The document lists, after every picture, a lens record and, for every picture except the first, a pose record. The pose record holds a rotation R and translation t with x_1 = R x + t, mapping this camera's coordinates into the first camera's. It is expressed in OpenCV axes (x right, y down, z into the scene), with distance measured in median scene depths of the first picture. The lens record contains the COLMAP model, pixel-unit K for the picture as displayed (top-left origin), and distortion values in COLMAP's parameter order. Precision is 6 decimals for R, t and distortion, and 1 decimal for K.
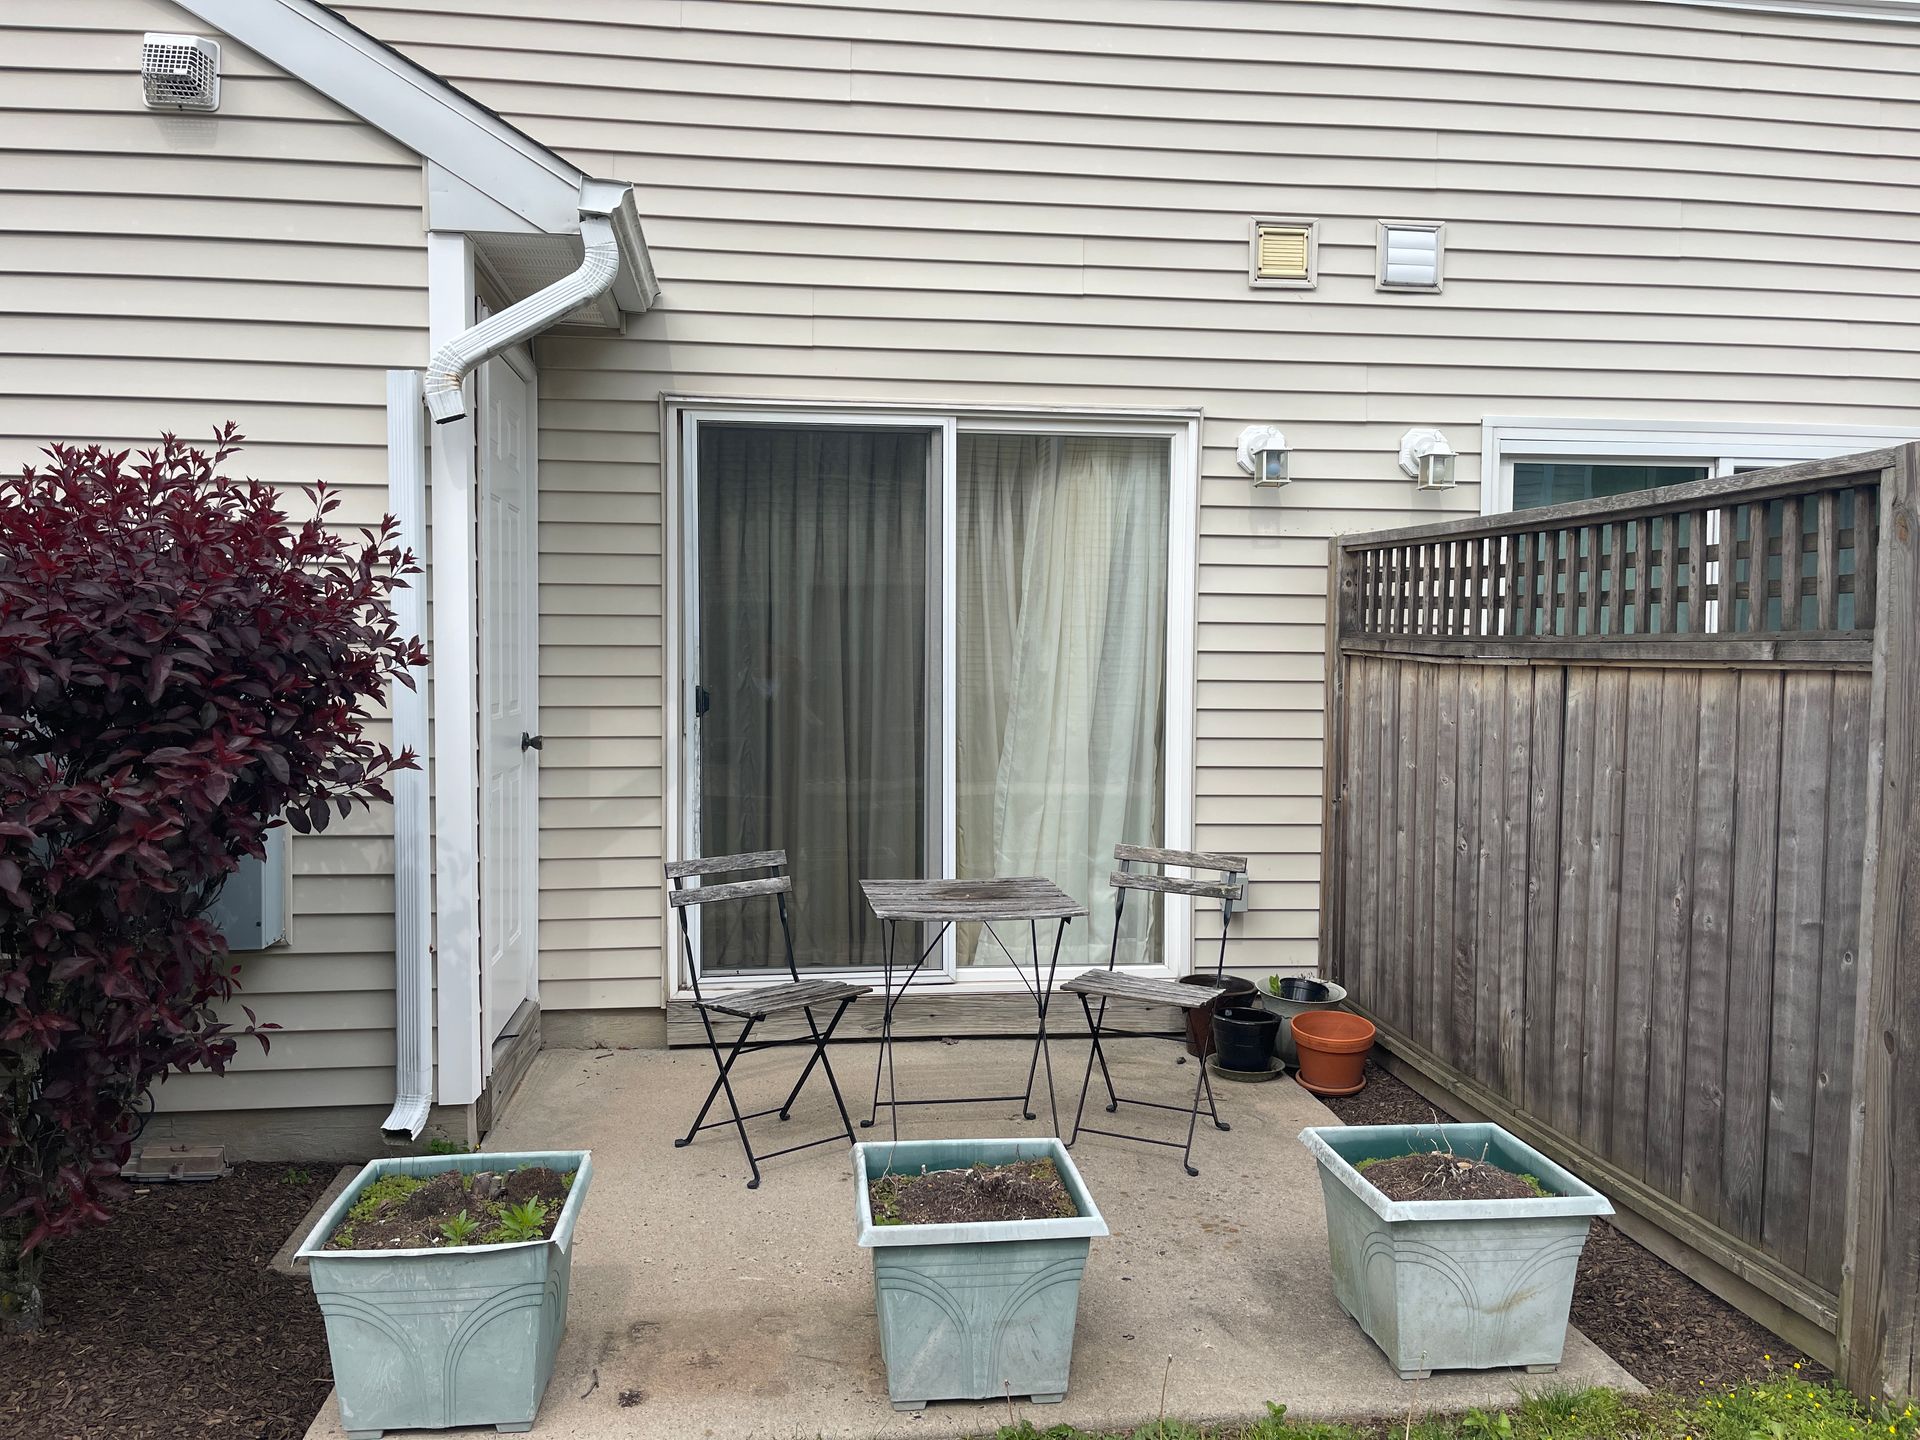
lens RADIAL K [[1455.0, 0, 956.6], [0, 1455.0, 718.6], [0, 0, 1]] dist [0.038104, -0.042377]
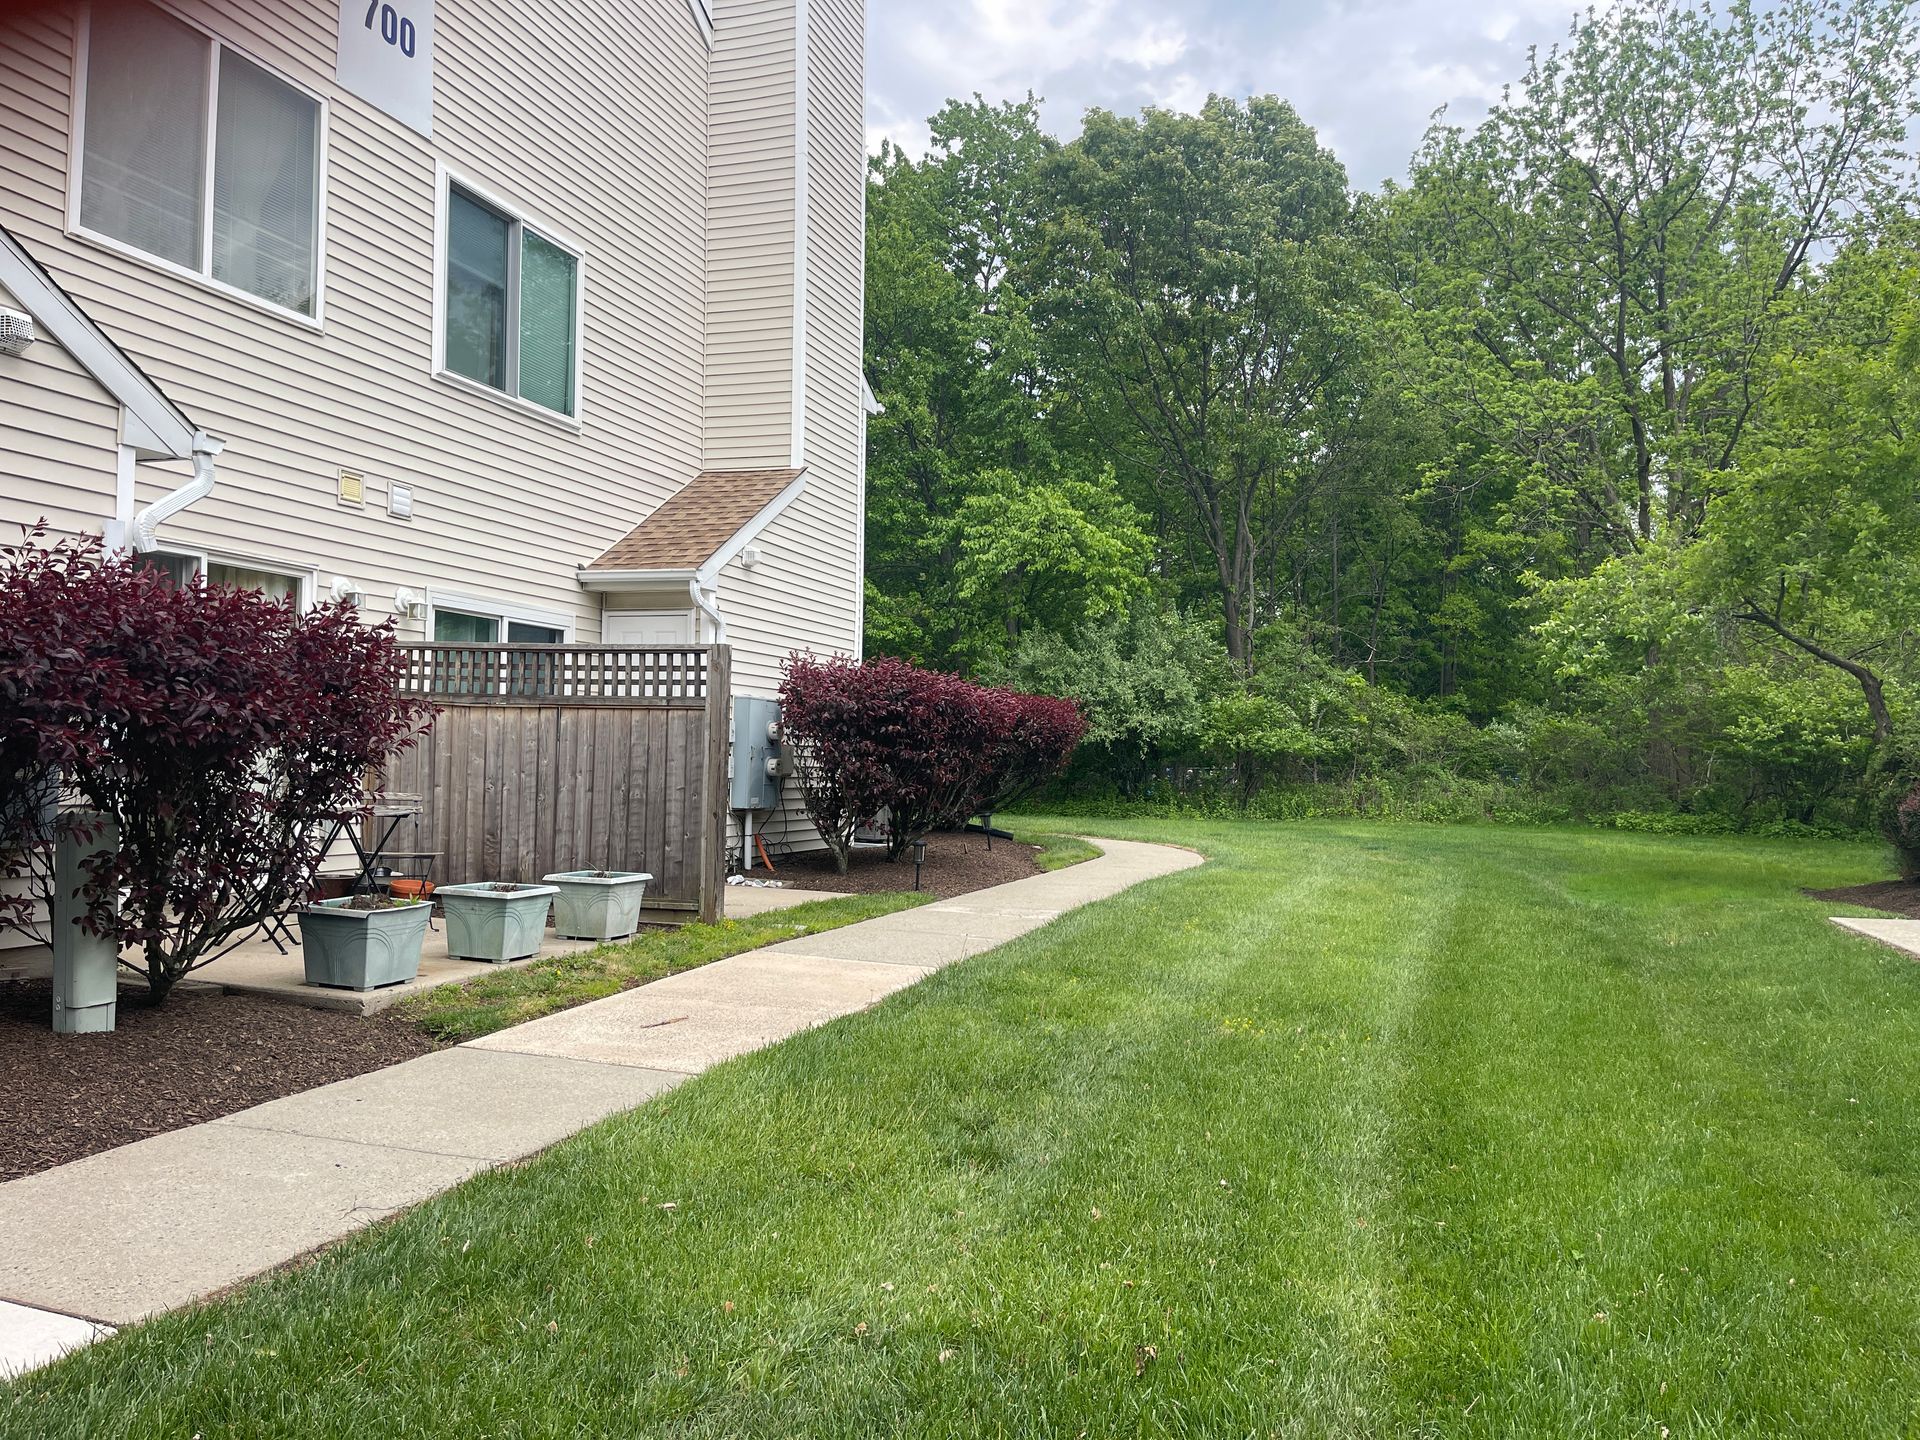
lens RADIAL K [[1455.0, 0, 957.5], [0, 1455.0, 721.0], [0, 0, 1]] dist [0.038104, -0.042377]
pose [[0.448107, 0.032805, 0.893378, -1.538452], [0.020389, 0.998692, -0.046899, 0.120517], [-0.893747, 0.039231, 0.446852, -0.743622]]
